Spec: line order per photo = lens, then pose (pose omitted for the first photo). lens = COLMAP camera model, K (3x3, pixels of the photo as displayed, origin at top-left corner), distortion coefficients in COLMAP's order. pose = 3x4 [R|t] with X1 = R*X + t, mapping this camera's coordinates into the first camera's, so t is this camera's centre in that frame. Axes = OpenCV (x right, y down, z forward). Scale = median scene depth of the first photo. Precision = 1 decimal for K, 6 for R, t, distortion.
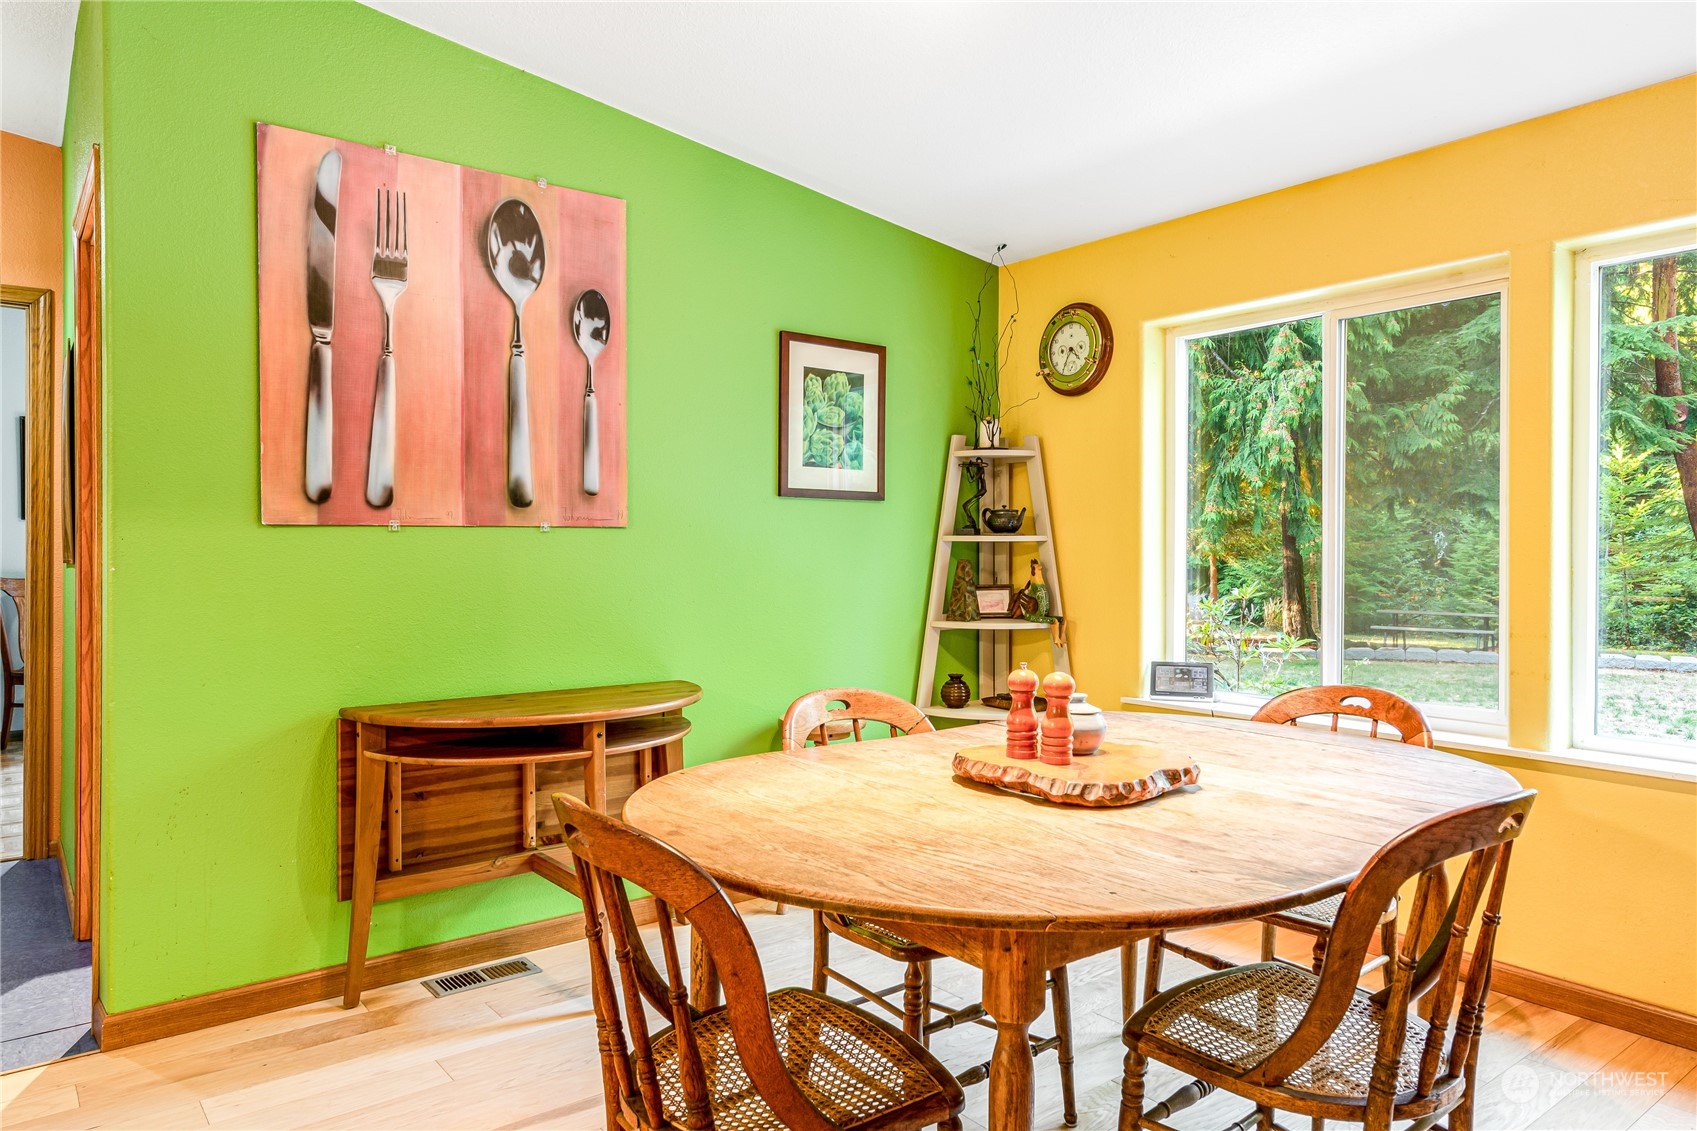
lens RADIAL K [[1063.6, 0, 884.1], [0, 1063.6, 557.1], [0, 0, 1]] dist [0.019096, -0.007496]
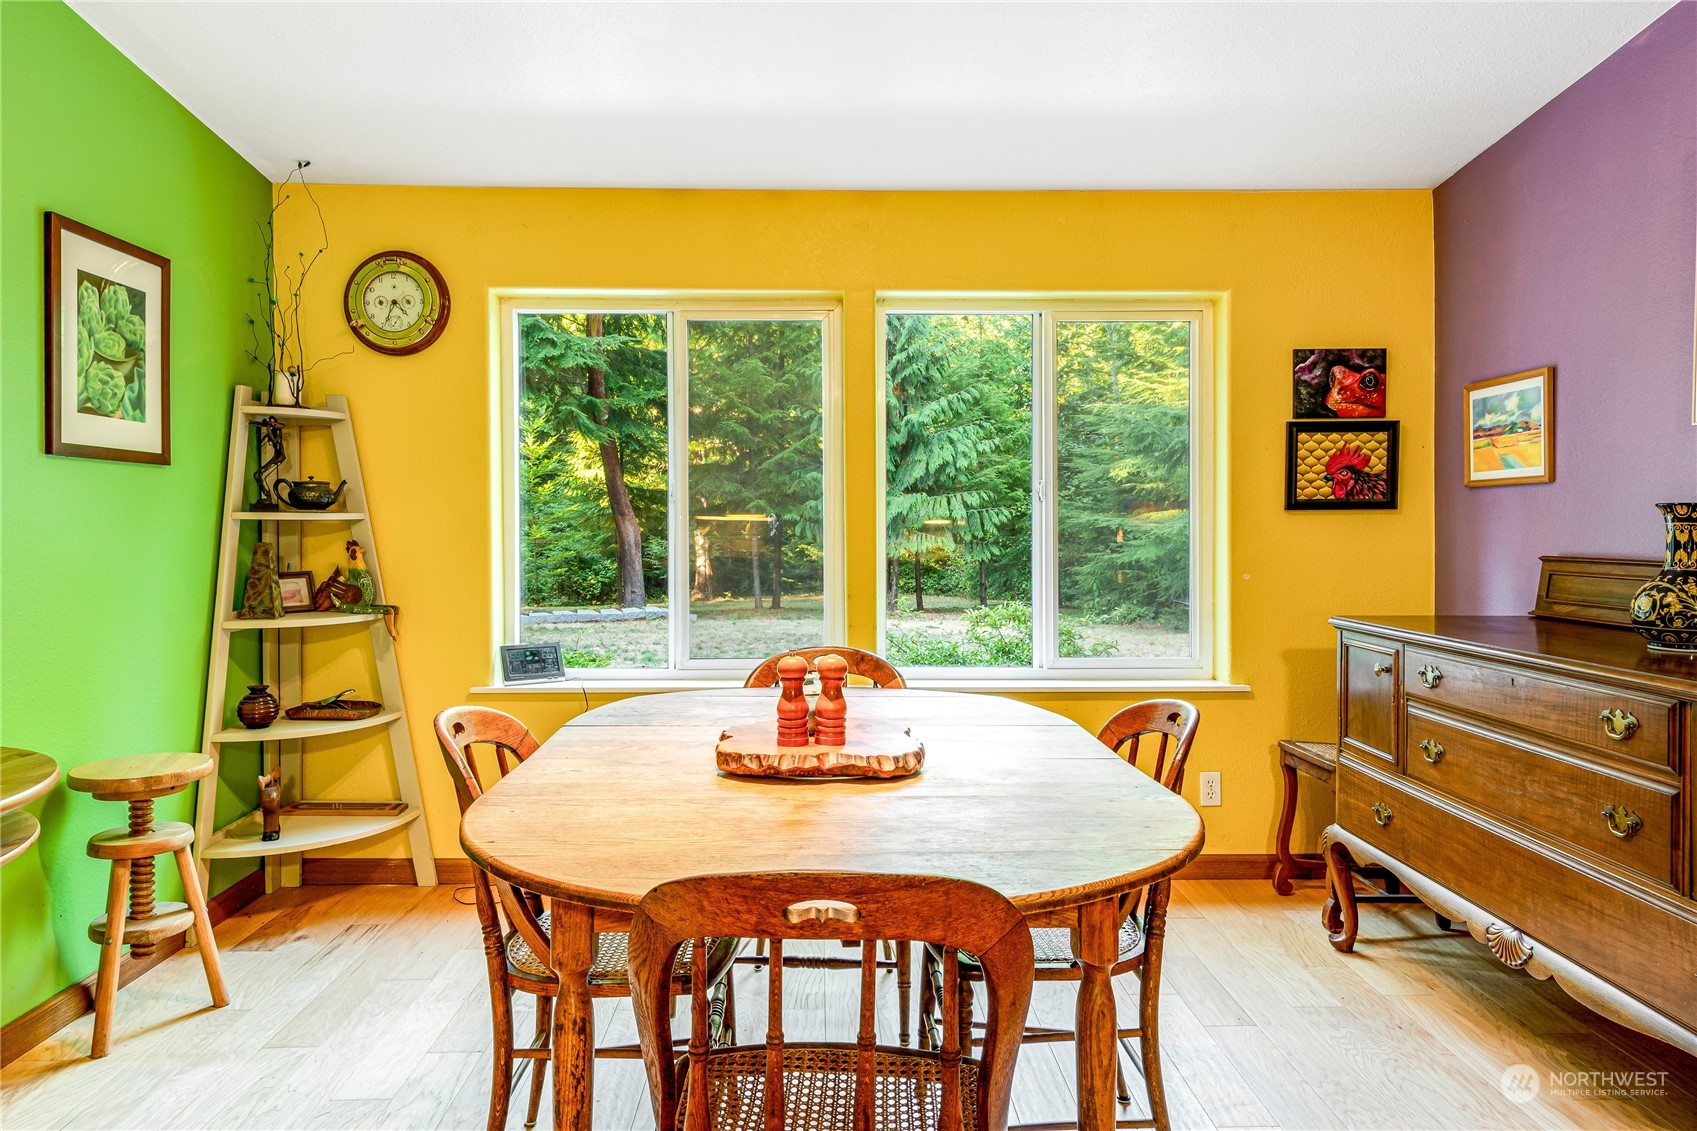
lens RADIAL K [[1058.9, 0, 846.4], [0, 1058.9, 548.3], [0, 0, 1]] dist [-0.002573, -0.001297]
pose [[0.617725, -0.019414, 0.786155, -0.286614], [0.005499, 0.999777, 0.020369, -0.007143], [-0.786375, -0.008259, 0.617694, 0.162033]]
